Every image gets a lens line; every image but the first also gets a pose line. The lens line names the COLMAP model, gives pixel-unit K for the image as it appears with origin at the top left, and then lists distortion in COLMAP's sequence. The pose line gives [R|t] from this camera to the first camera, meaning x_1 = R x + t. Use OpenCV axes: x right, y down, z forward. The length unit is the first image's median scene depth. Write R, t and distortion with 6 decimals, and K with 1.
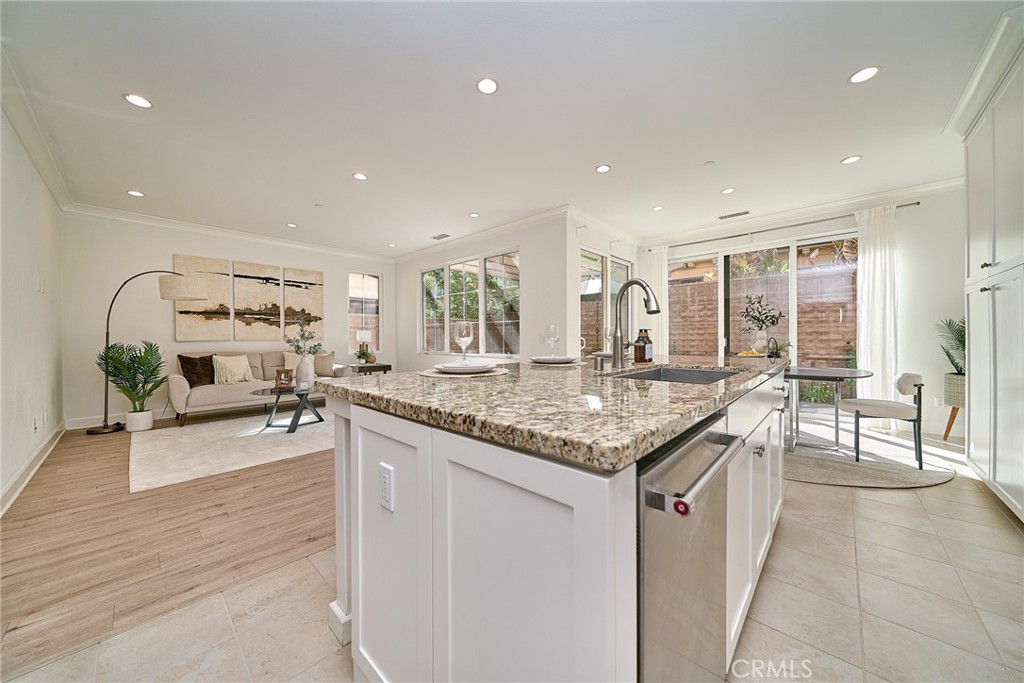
lens RADIAL K [[350.4, 0, 513.6], [0, 350.4, 340.3], [0, 0, 1]] dist [0.000792, 0.000045]
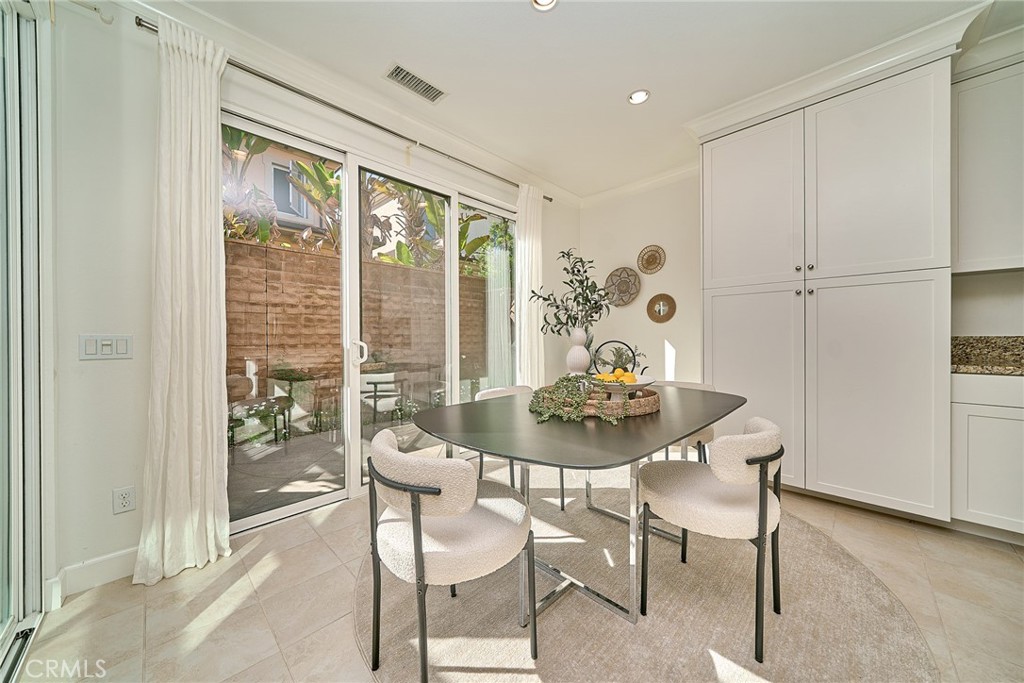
lens RADIAL K [[355.5, 0, 512.0], [0, 355.5, 341.5], [0, 0, 1]] dist [0.001548, -0.000099]
pose [[0.028613, -0.002366, 0.999588, 0.147812], [0.010976, 0.999938, 0.002052, -0.007881], [-0.999530, 0.010913, 0.028637, 0.832451]]
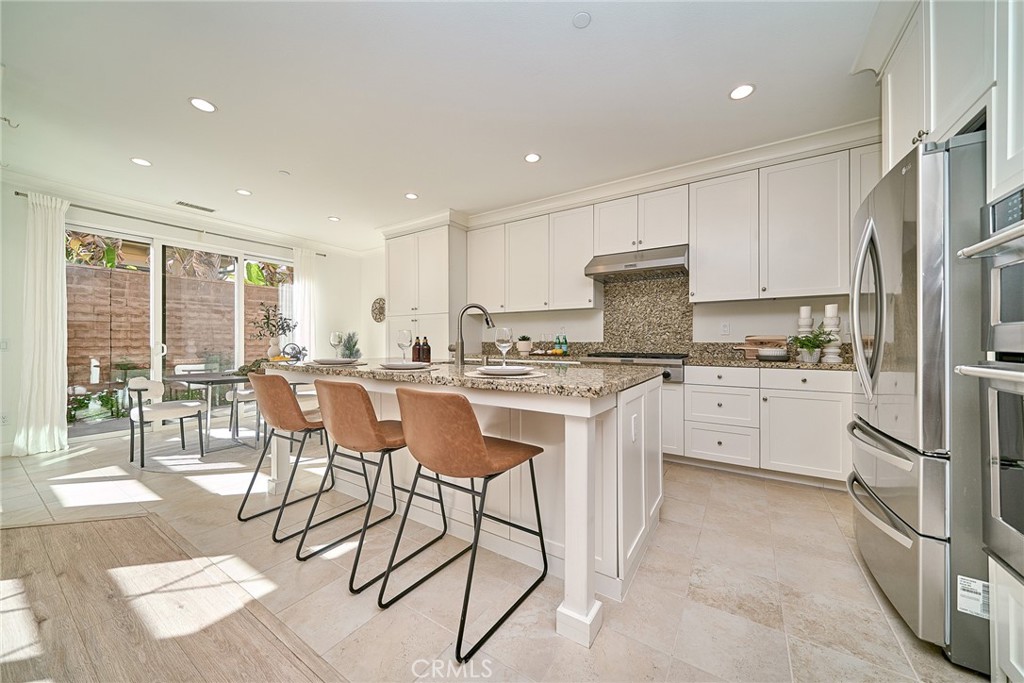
lens RADIAL K [[350.4, 0, 513.6], [0, 350.4, 340.3], [0, 0, 1]] dist [0.000792, 0.000045]
pose [[-0.187059, 0.008386, 0.982313, -0.380075], [0.009989, 0.999928, -0.006634, -0.003198], [-0.982298, 0.008572, -0.187129, 0.365477]]
